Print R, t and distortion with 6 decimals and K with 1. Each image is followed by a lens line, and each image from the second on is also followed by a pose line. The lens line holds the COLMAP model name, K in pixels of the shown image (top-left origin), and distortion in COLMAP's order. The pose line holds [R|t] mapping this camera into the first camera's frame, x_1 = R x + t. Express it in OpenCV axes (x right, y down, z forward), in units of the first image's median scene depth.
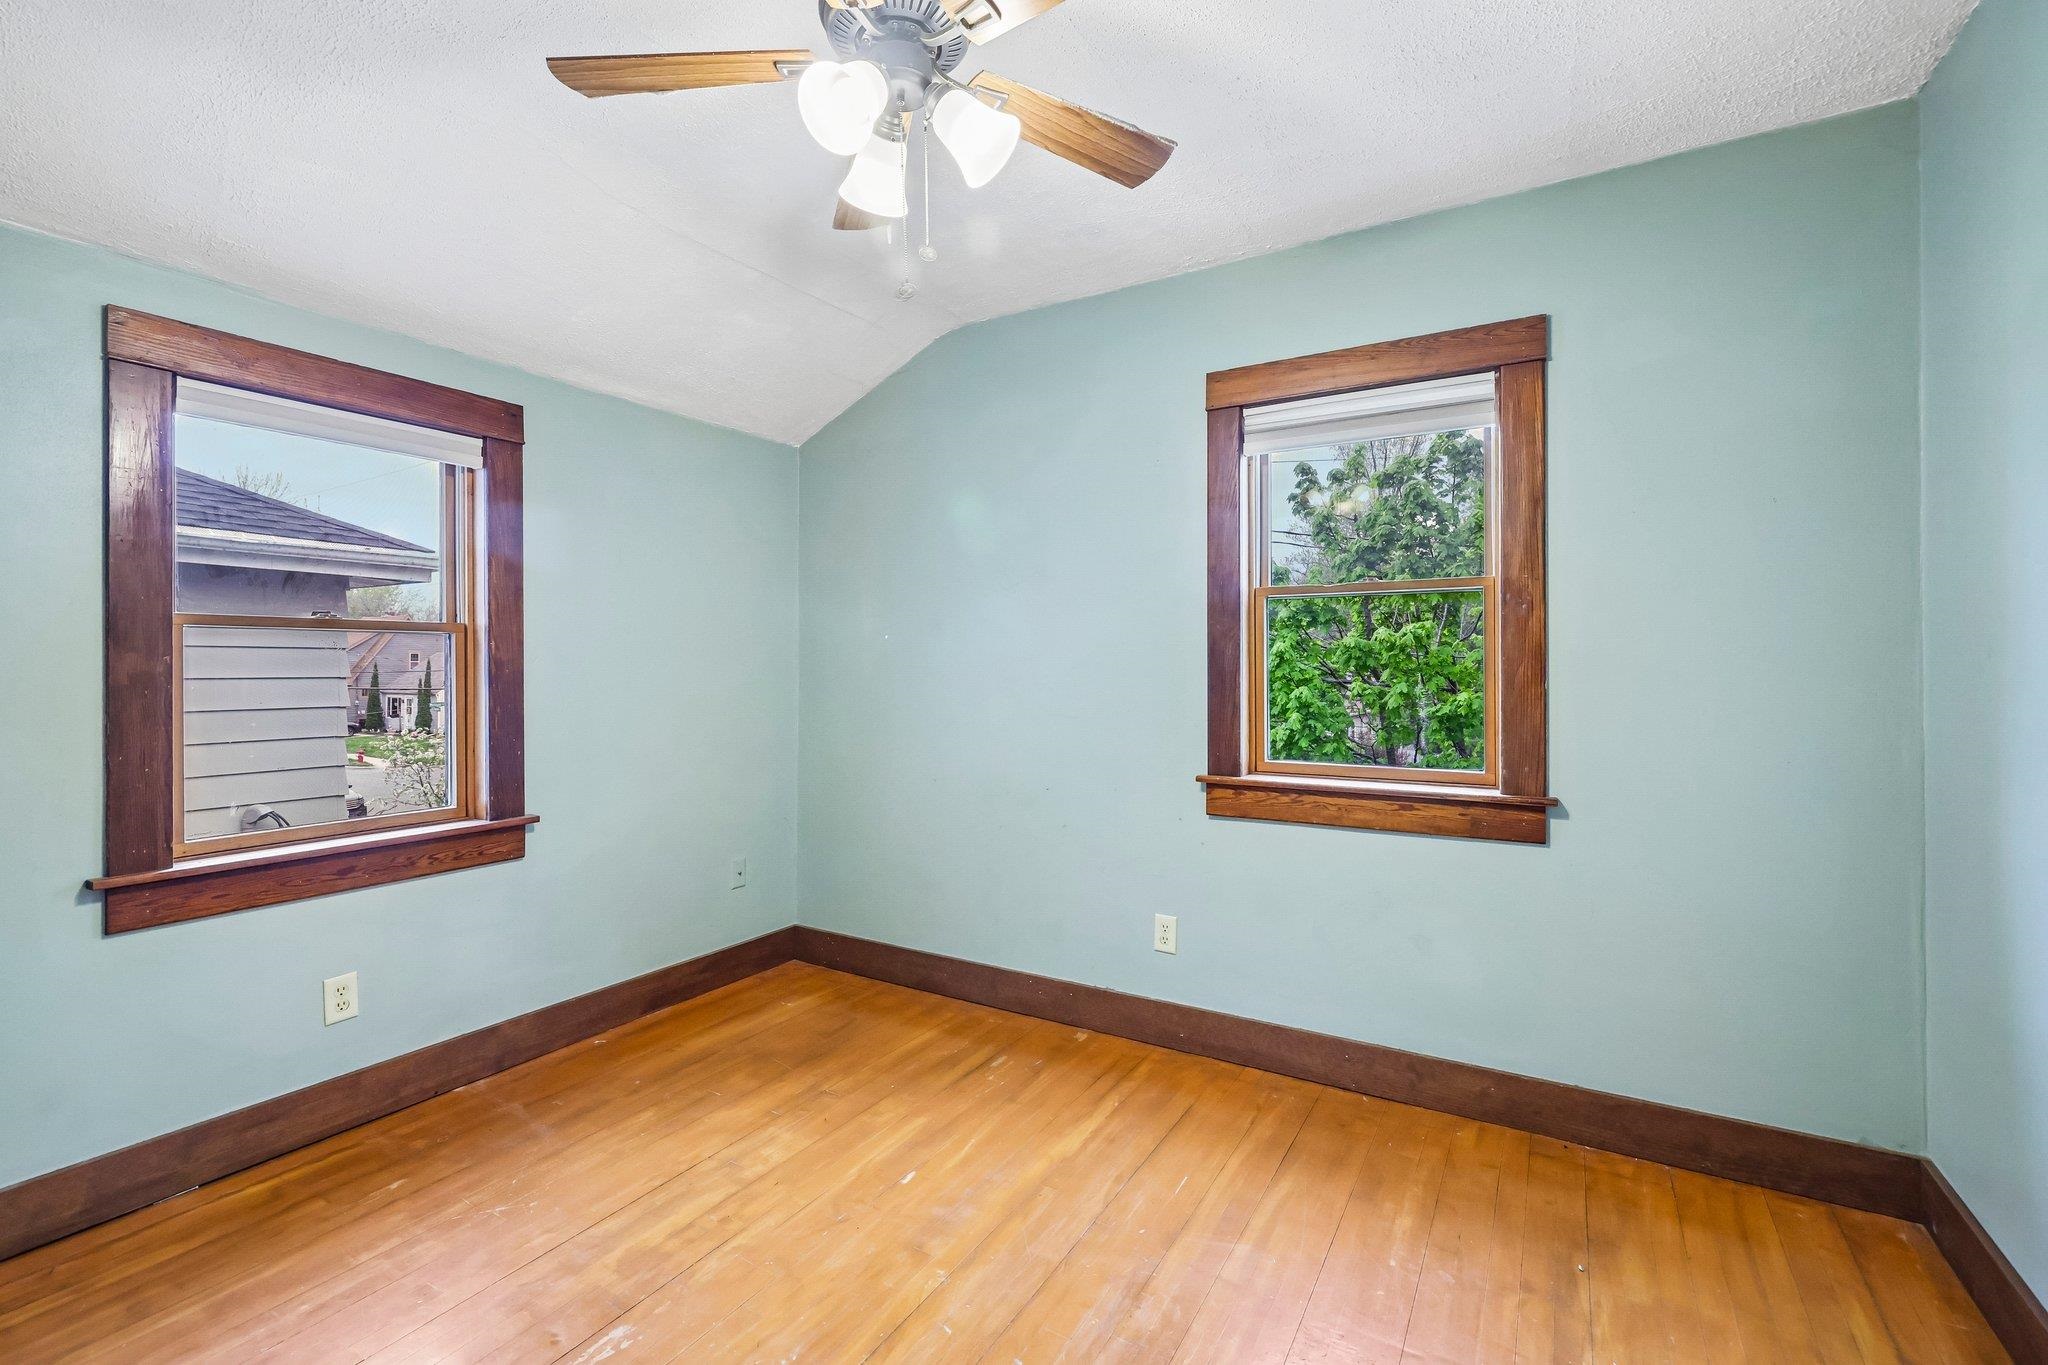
lens RADIAL K [[907.3, 0, 1016.3], [0, 907.3, 668.4], [0, 0, 1]] dist [0.037127, -0.002008]
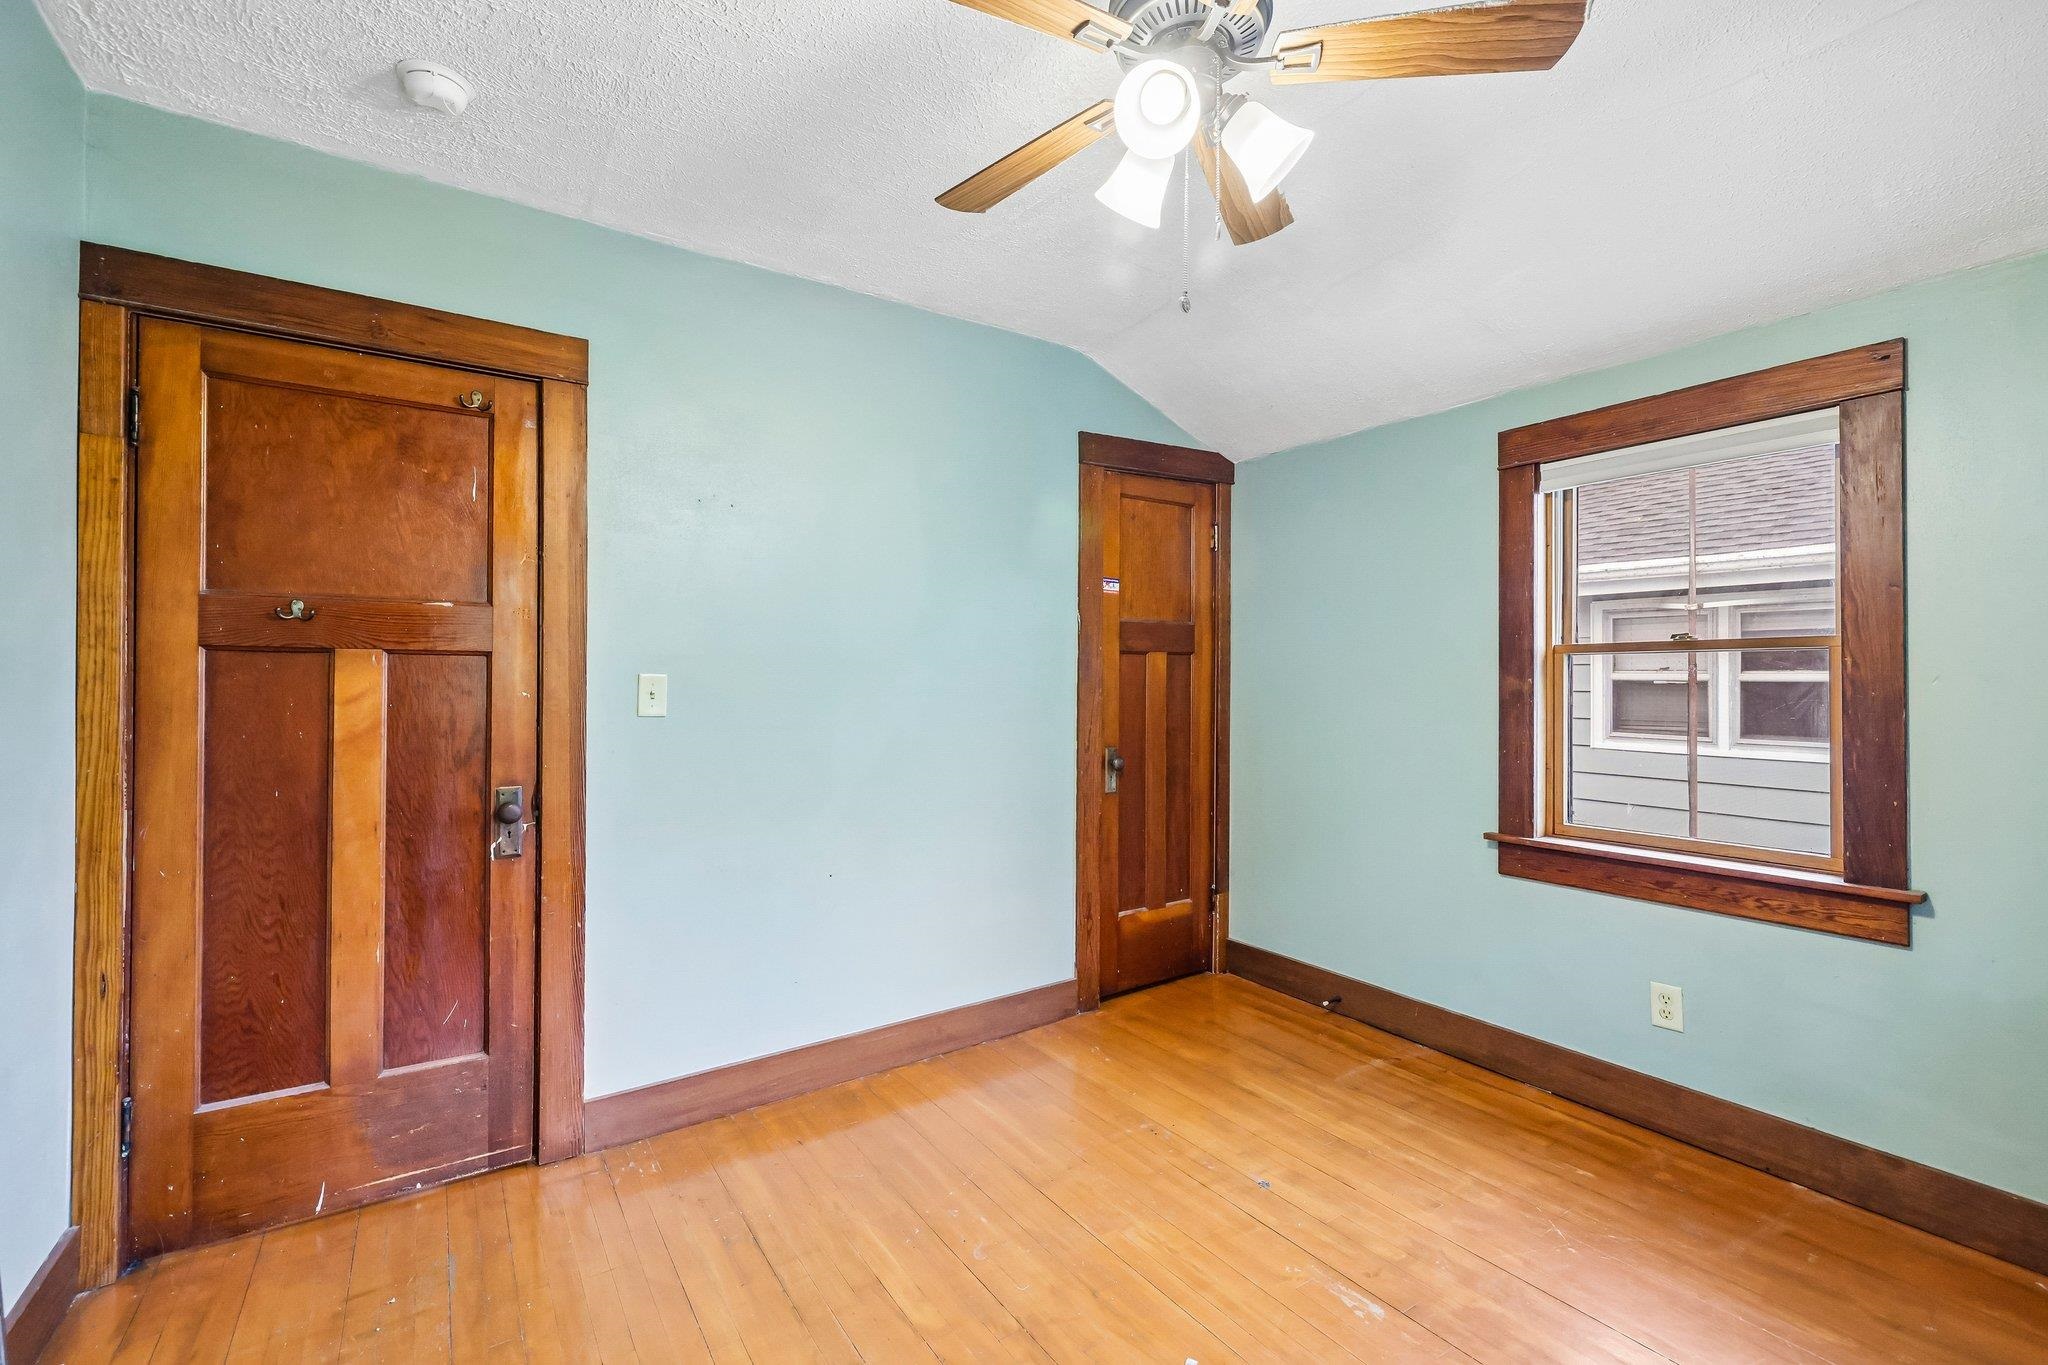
lens RADIAL K [[907.3, 0, 1010.3], [0, 907.3, 682.8], [0, 0, 1]] dist [0.037127, -0.002008]
pose [[-0.411692, 0.003325, -0.911317, 0.544595], [0.000345, 0.999994, 0.003492, -0.010933], [0.911323, 0.001123, -0.411691, 0.797037]]
